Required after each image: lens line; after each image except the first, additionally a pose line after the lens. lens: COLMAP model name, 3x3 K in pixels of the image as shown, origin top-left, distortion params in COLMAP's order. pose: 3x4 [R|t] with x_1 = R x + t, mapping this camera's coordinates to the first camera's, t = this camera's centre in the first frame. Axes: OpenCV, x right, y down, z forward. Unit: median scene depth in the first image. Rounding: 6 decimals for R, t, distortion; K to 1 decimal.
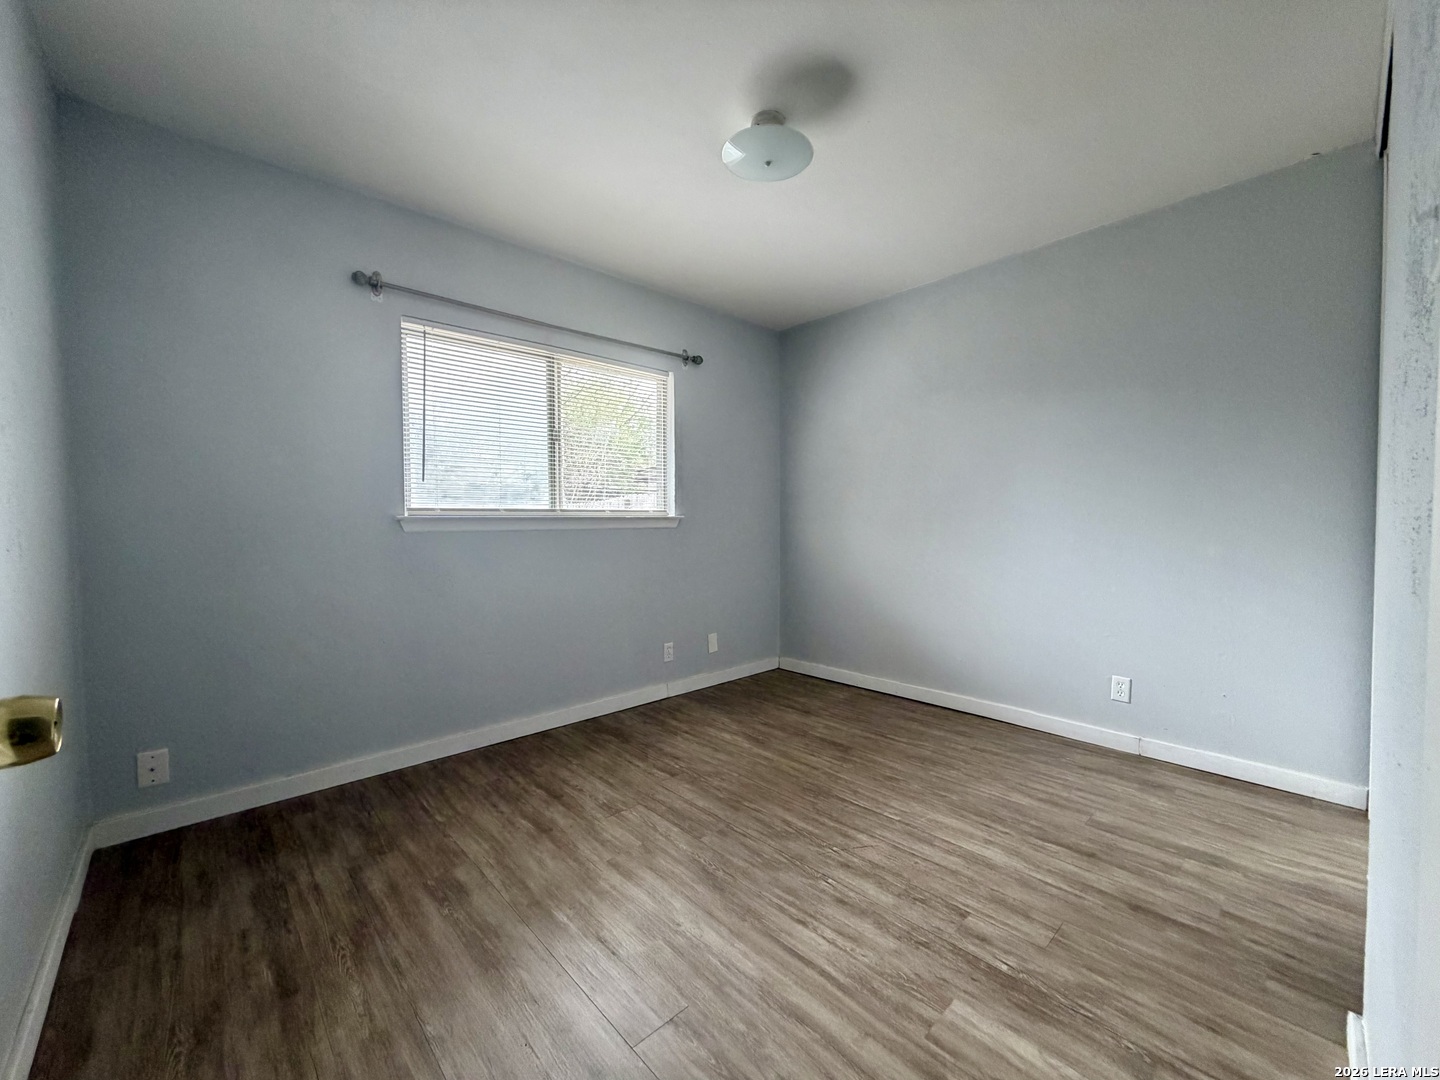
lens RADIAL K [[570.8, 0, 714.2], [0, 570.8, 541.9], [0, 0, 1]] dist [0.001667, 0.000048]
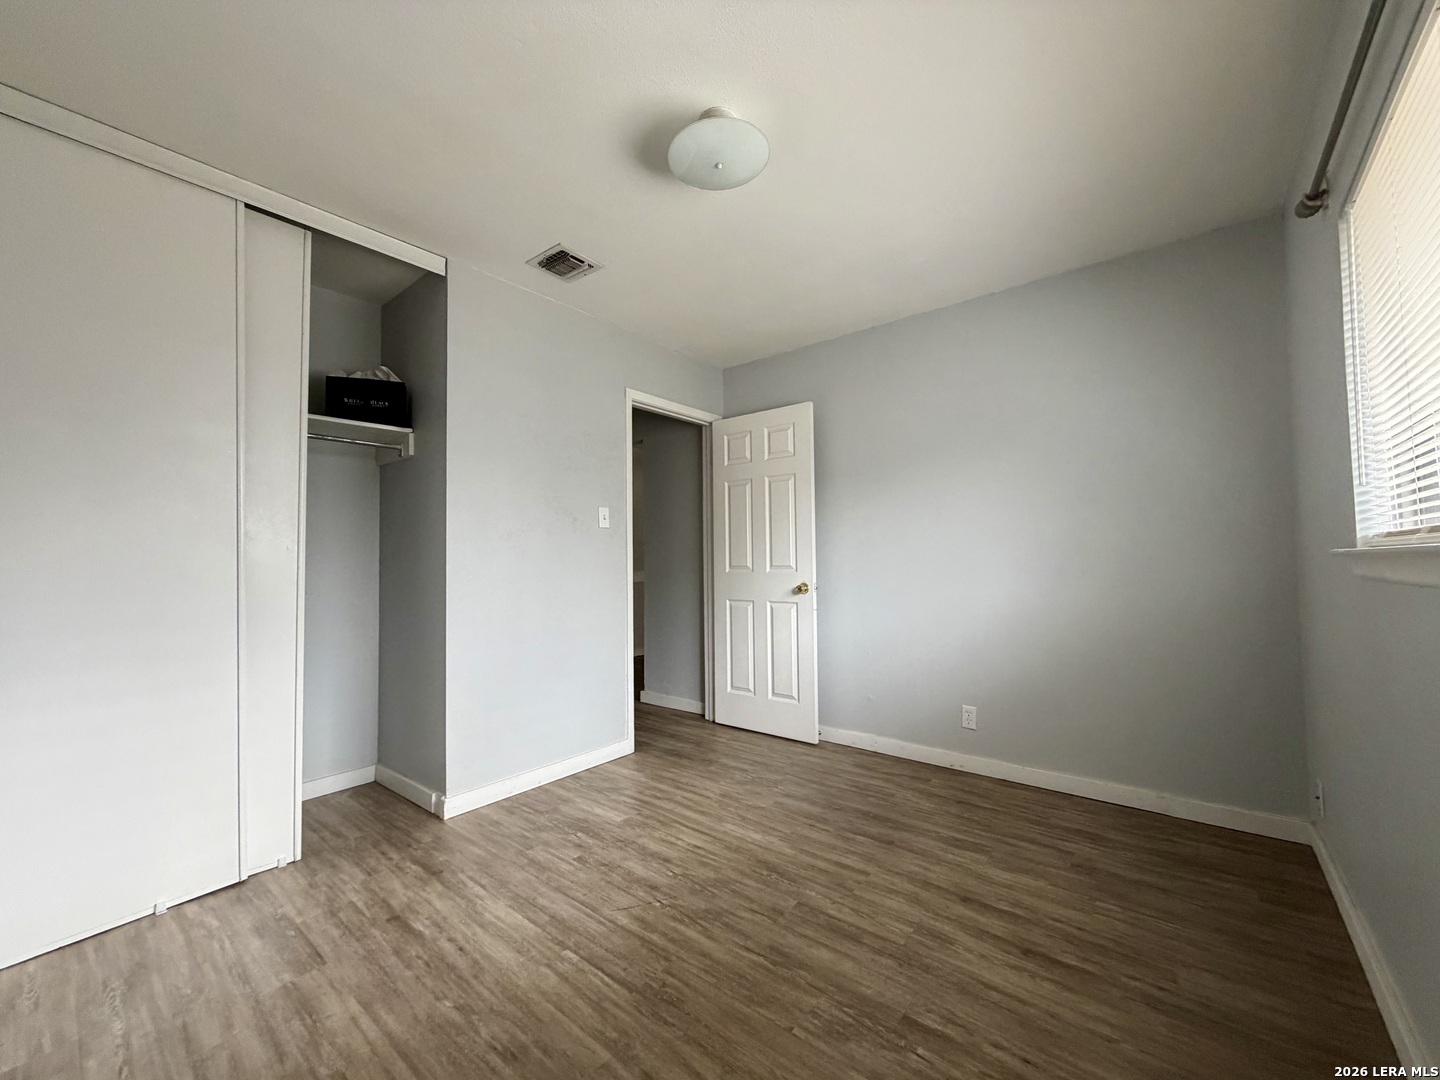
lens RADIAL K [[570.8, 0, 714.2], [0, 570.8, 541.9], [0, 0, 1]] dist [0.001667, 0.000048]
pose [[-0.990753, 0.011158, -0.135215, 0.247314], [0.010931, 0.999937, 0.002415, -0.084200], [0.135233, 0.000915, -0.990813, 2.023118]]
